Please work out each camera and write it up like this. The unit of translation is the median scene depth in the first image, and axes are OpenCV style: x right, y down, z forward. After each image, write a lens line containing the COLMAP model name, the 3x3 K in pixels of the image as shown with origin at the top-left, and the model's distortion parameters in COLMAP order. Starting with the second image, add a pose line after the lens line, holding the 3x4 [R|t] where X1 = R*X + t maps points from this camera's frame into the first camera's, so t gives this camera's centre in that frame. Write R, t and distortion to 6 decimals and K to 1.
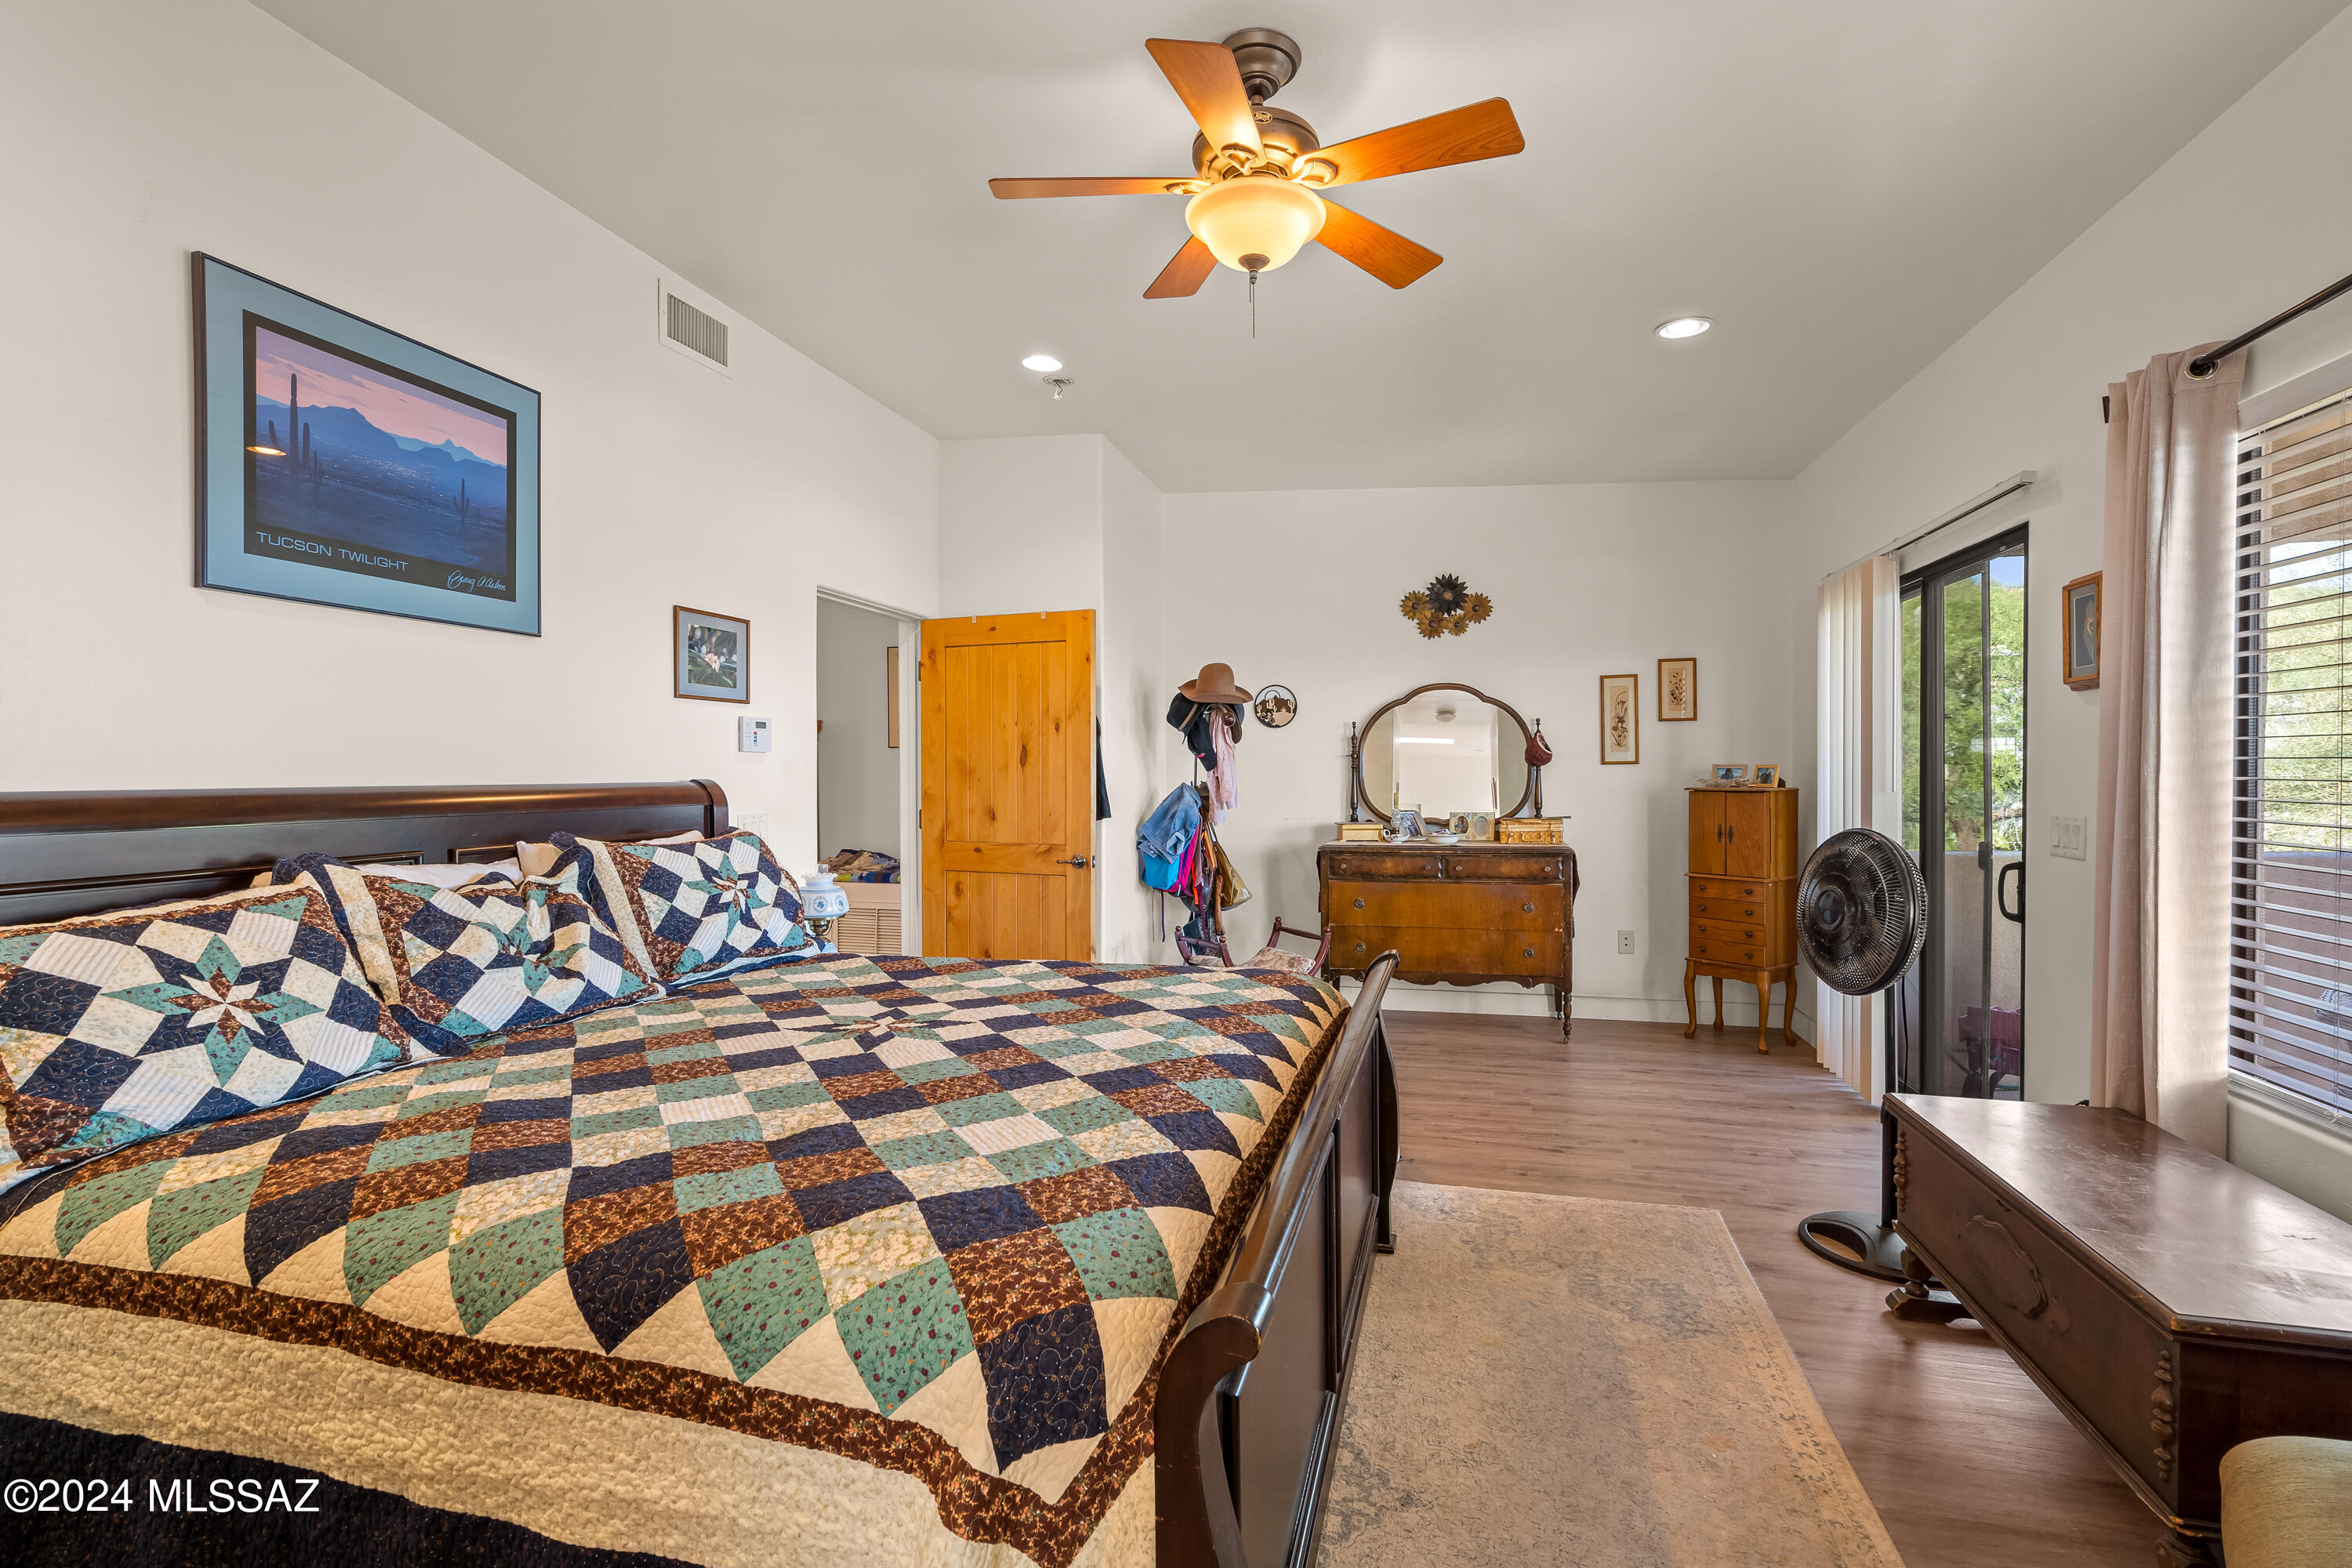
lens RADIAL K [[1089.5, 0, 1168.4], [0, 1089.5, 777.3], [0, 0, 1]] dist [-0.001068, -0.000676]
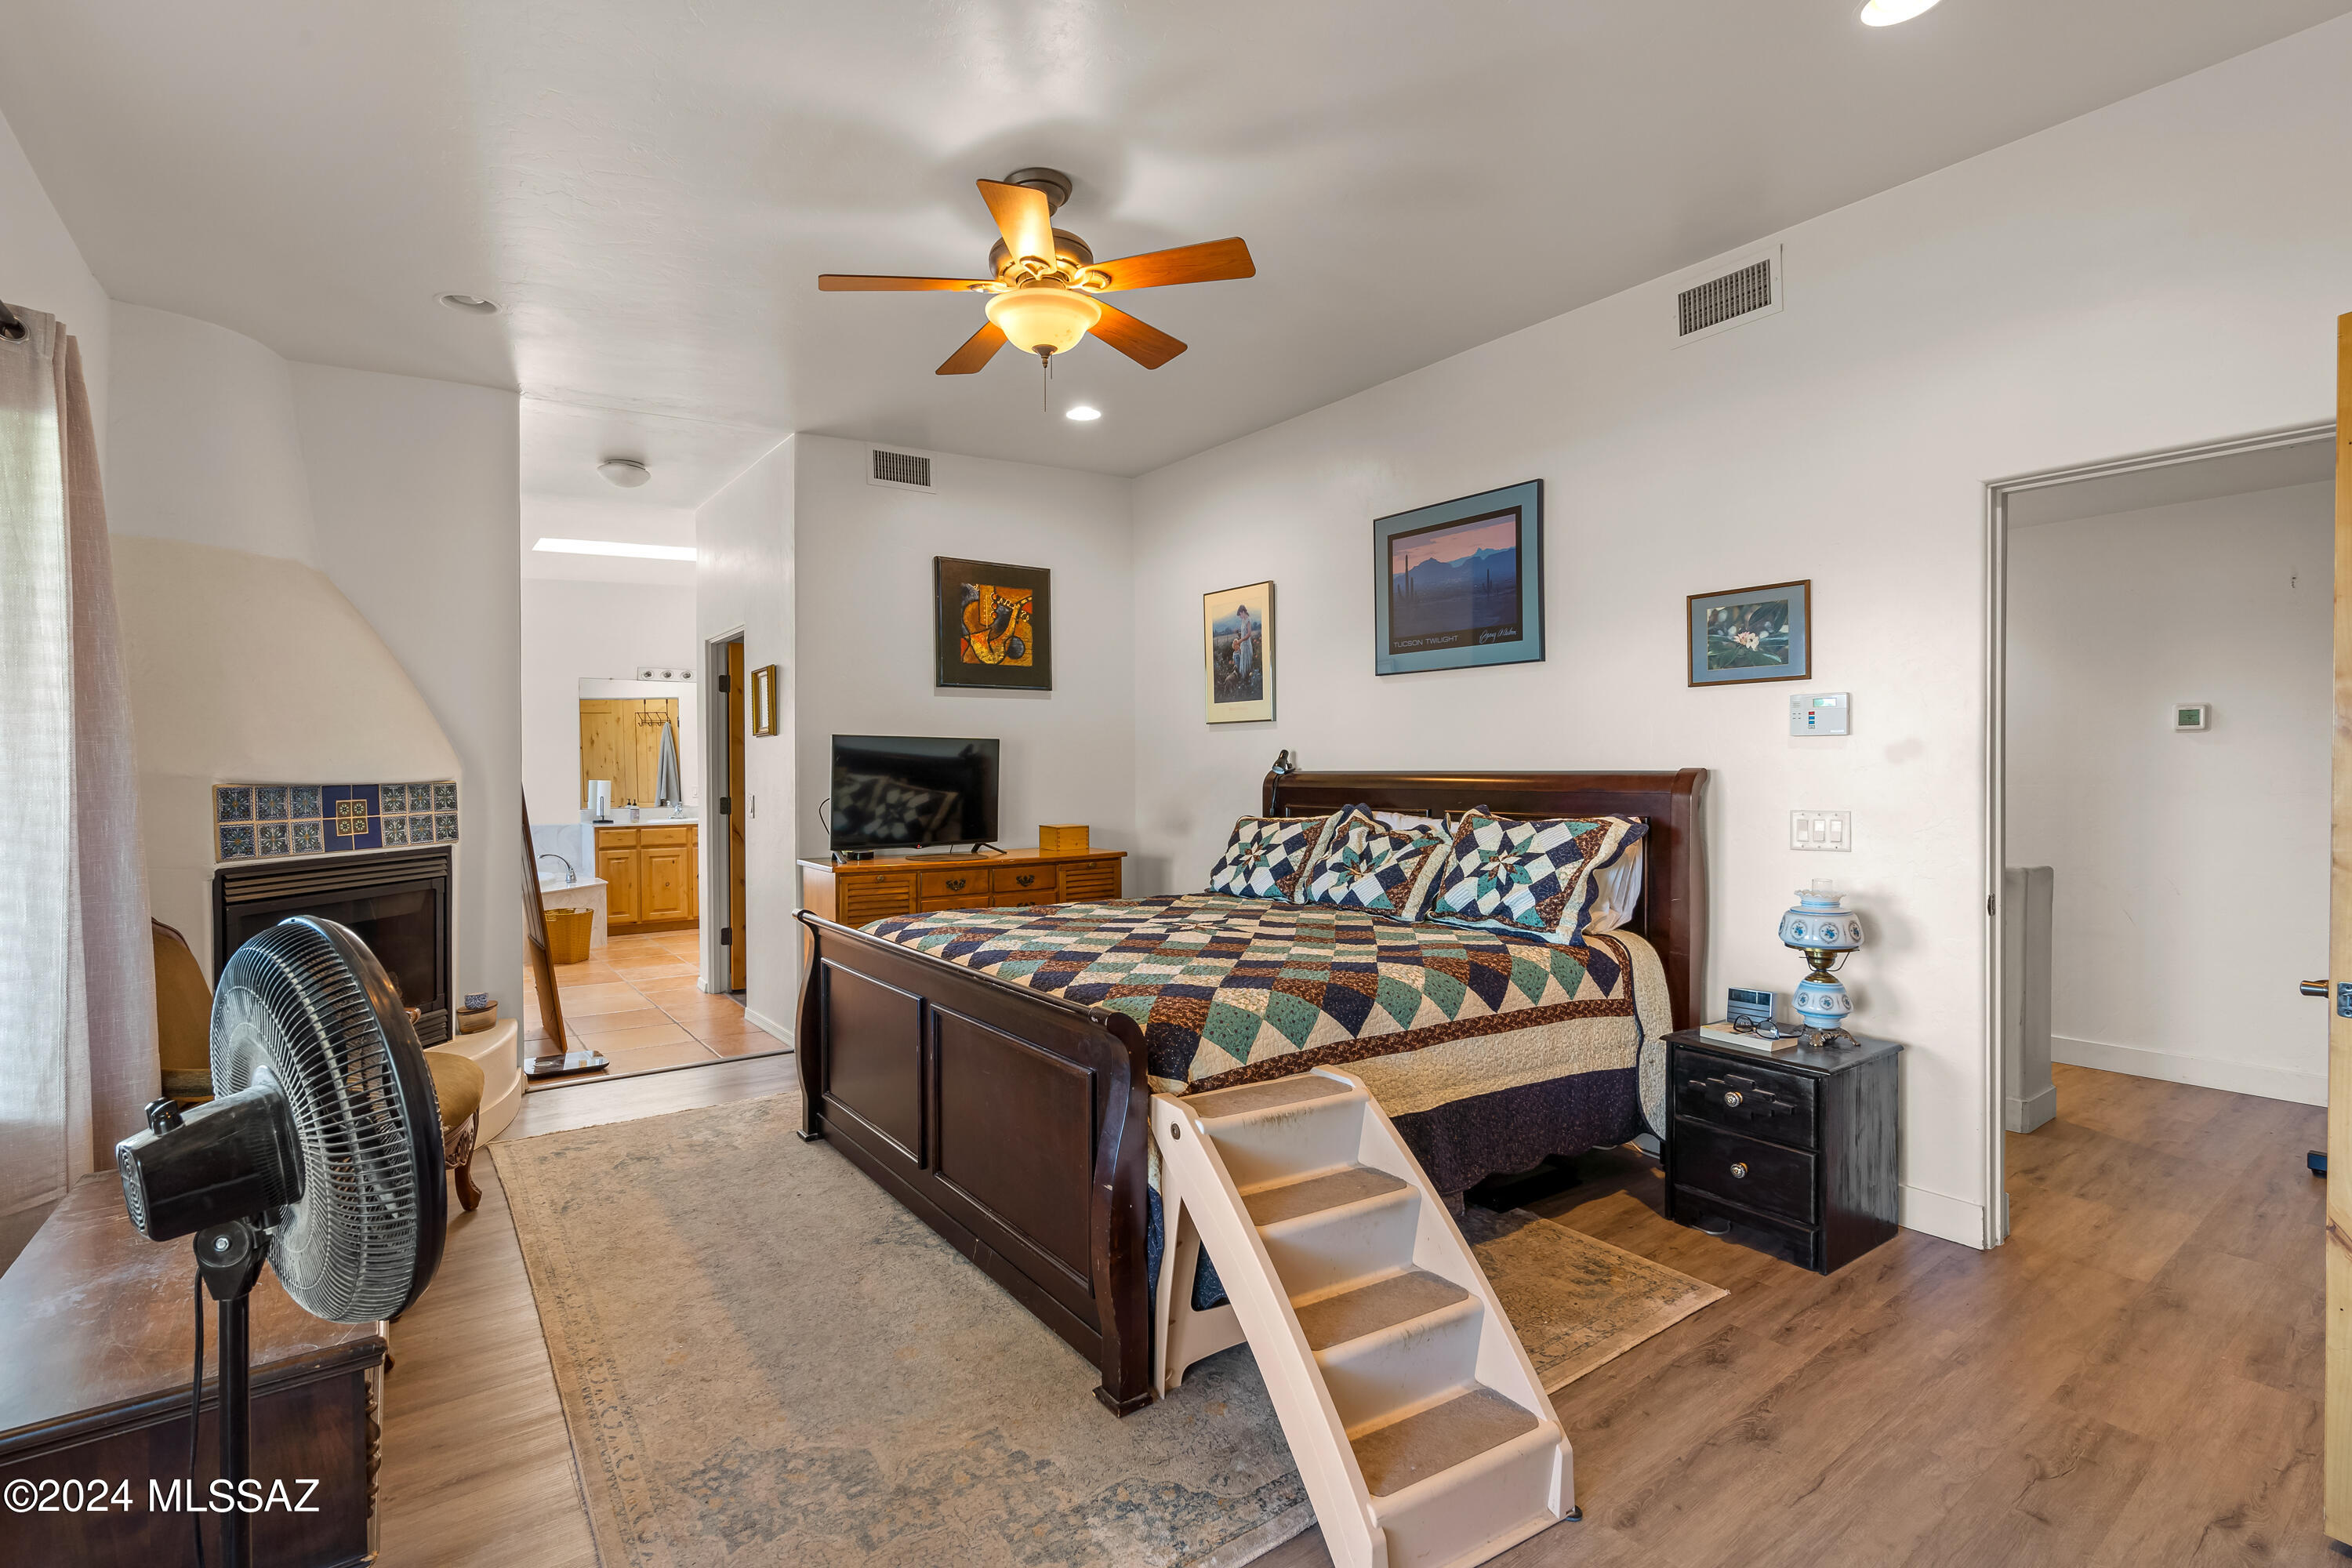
lens RADIAL K [[1089.5, 0, 1176.8], [0, 1089.5, 778.6], [0, 0, 1]] dist [-0.001068, -0.000676]
pose [[-0.626111, 0.014690, -0.779595, 0.634050], [0.004329, 0.999873, 0.015365, -0.006556], [0.779722, 0.006245, -0.626095, 1.265691]]
